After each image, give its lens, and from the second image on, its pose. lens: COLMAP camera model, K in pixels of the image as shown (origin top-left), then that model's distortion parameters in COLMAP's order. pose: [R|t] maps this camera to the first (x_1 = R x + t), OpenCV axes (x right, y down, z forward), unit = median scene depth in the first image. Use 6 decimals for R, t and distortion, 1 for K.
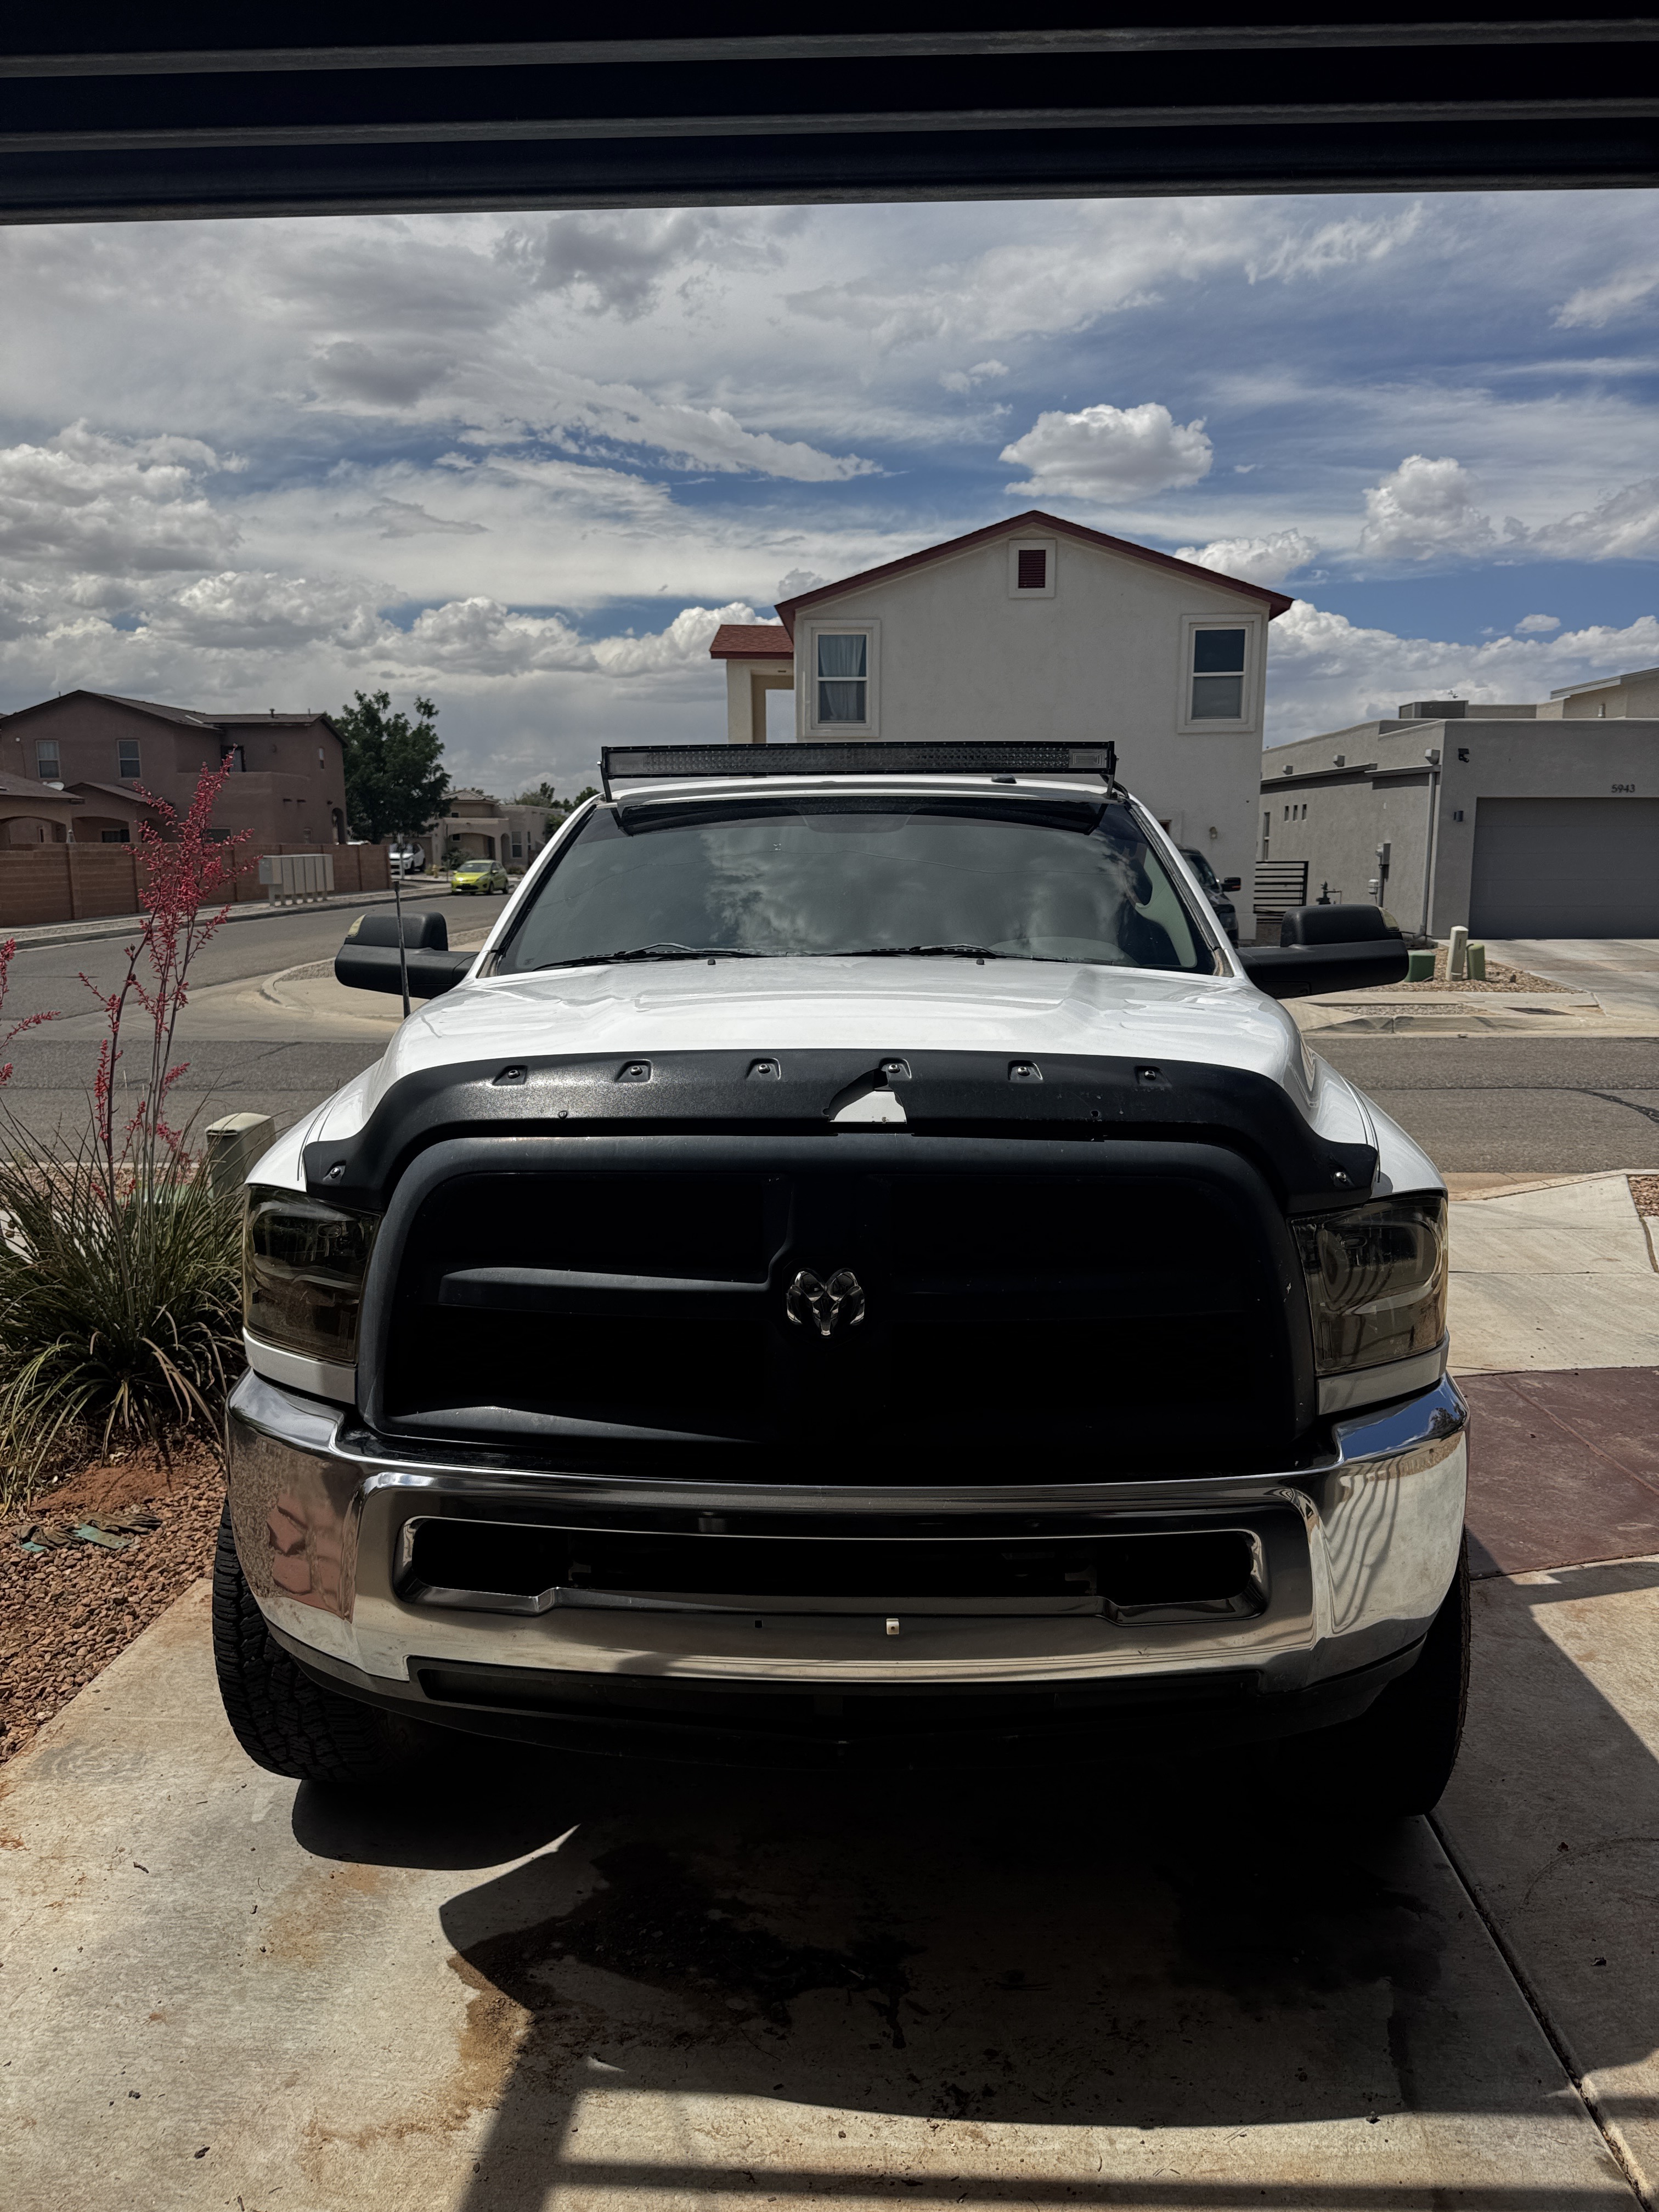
lens RADIAL K [[1614.2, 0, 829.5], [0, 1614.2, 1106.0], [0, 0, 1]] dist [-0.005470, -0.005297]
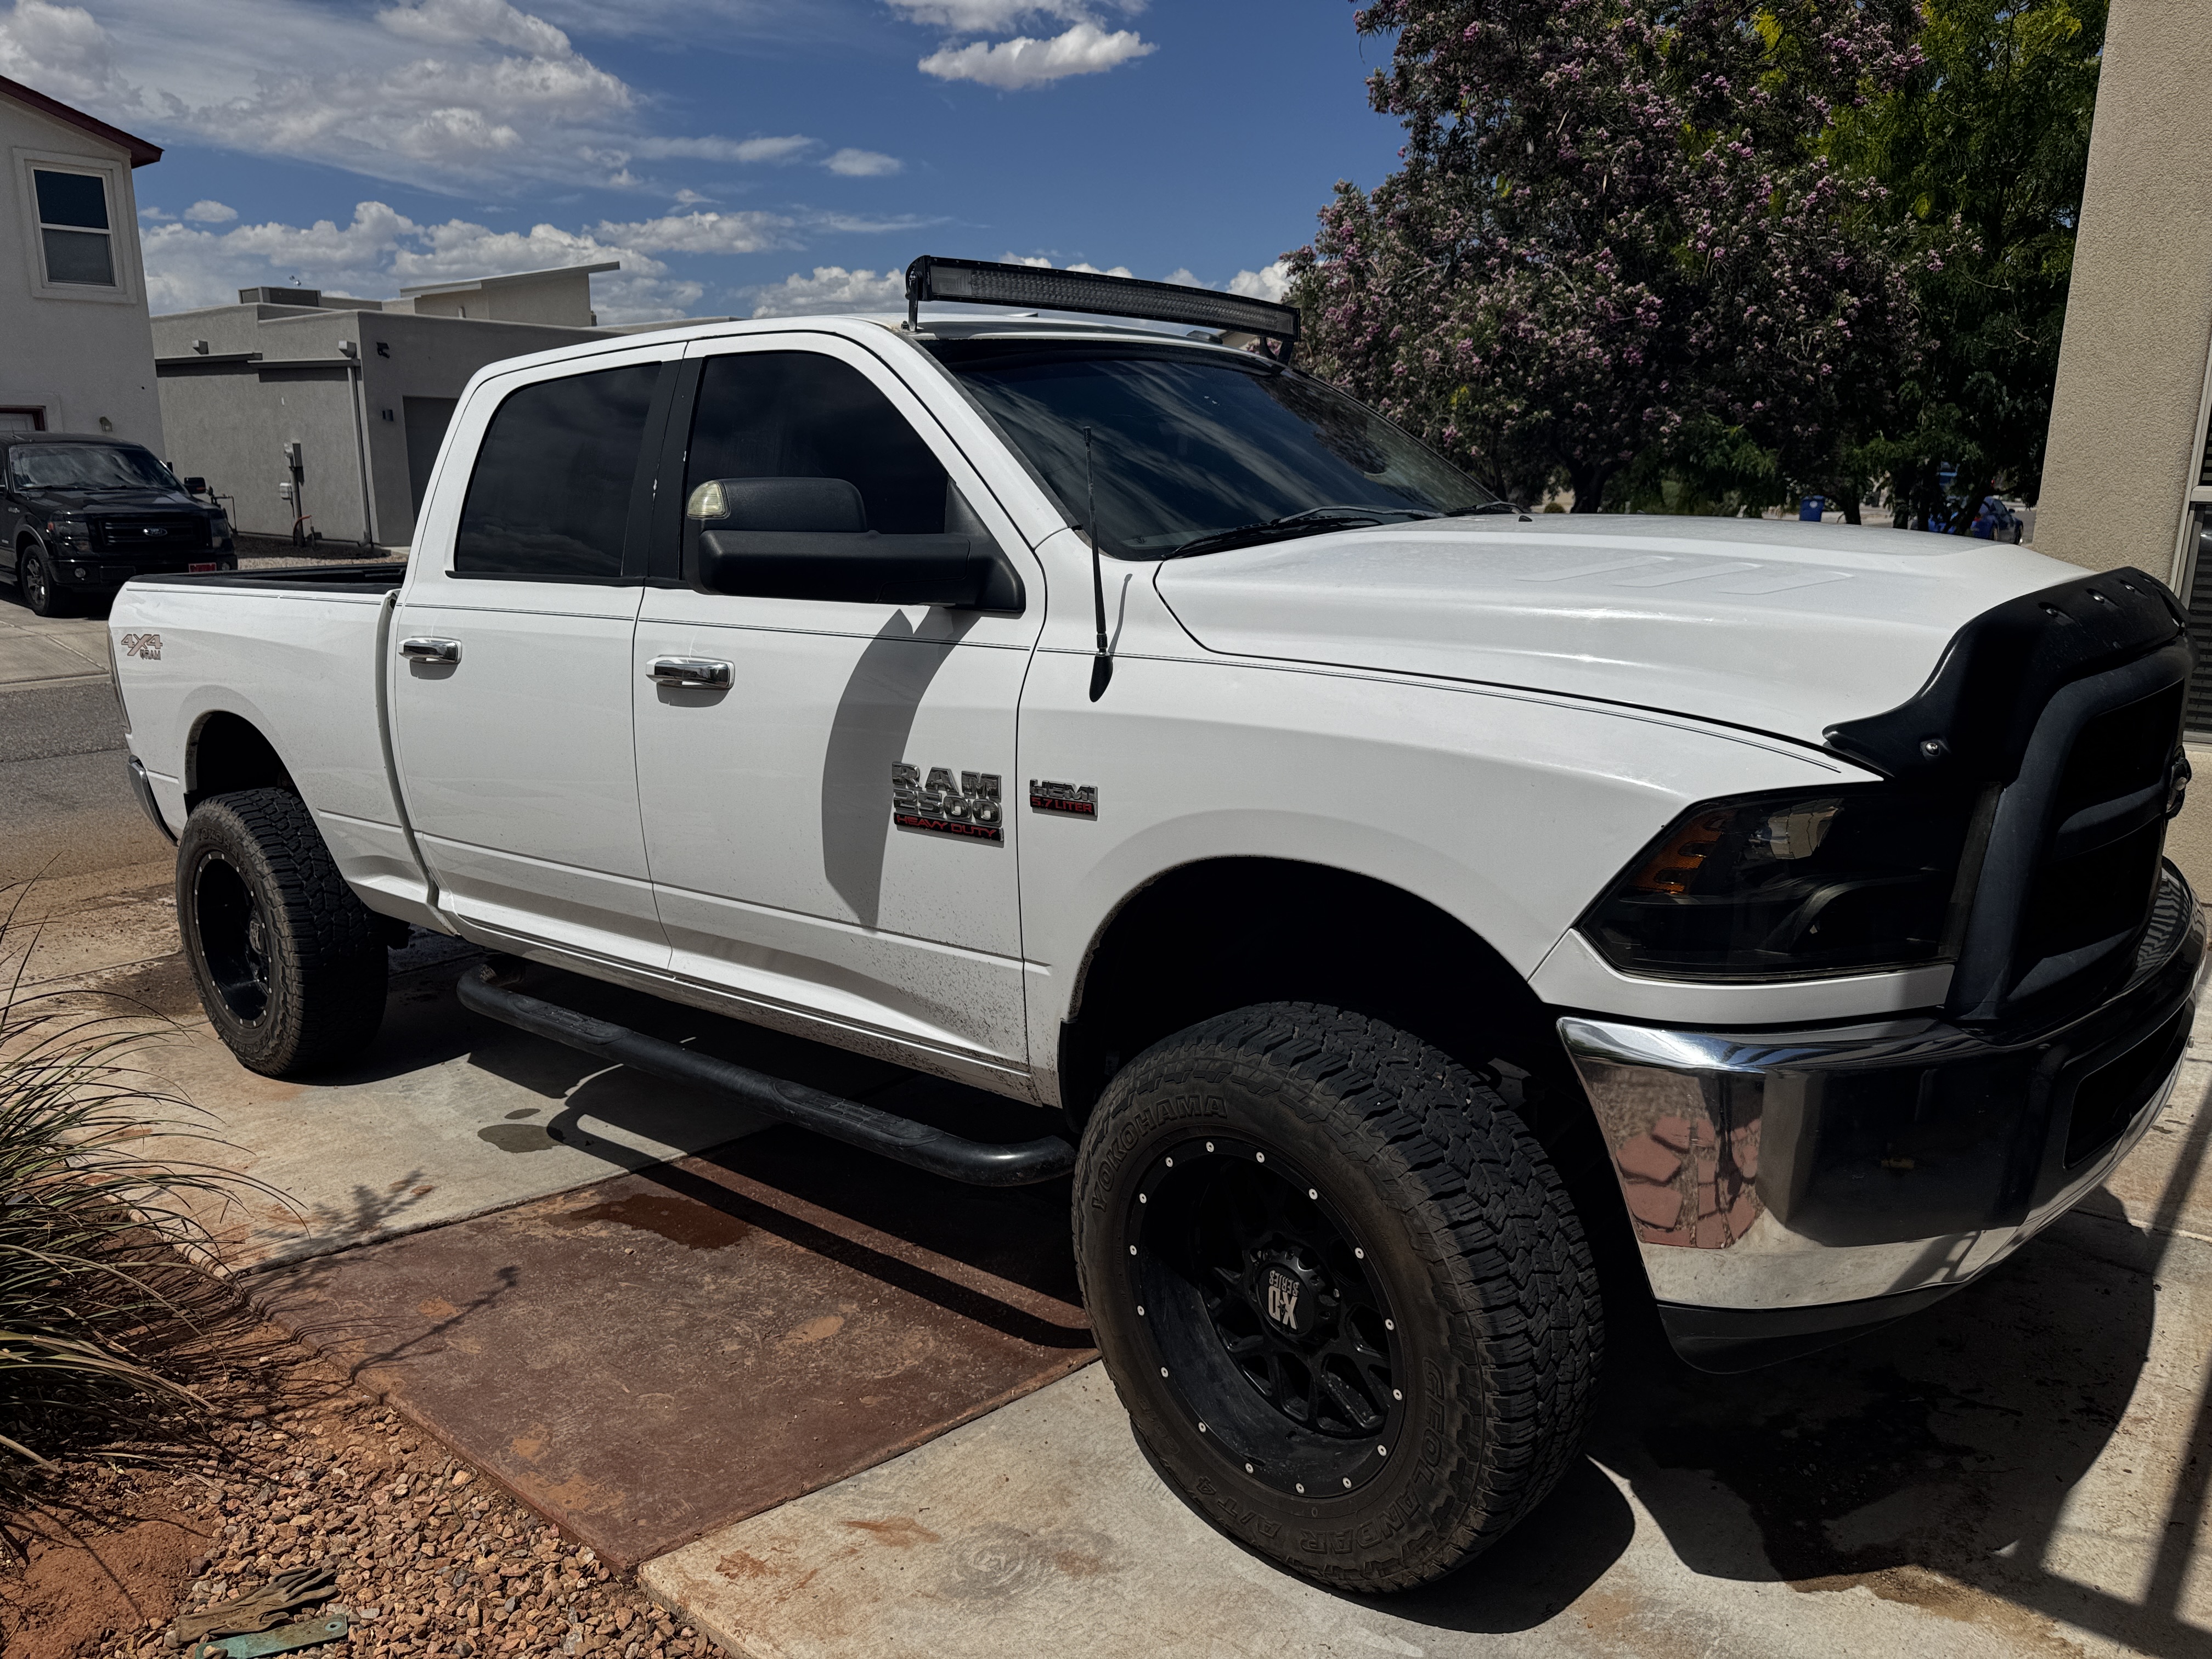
lens RADIAL K [[1614.2, 0, 1106.0], [0, 1614.2, 829.5], [0, 0, 1]] dist [-0.005470, -0.005297]
pose [[0.592979, -0.163901, 0.788361, -0.142798], [0.111292, 0.986351, 0.121353, -0.007487], [-0.797490, 0.015779, 0.603126, 0.094609]]
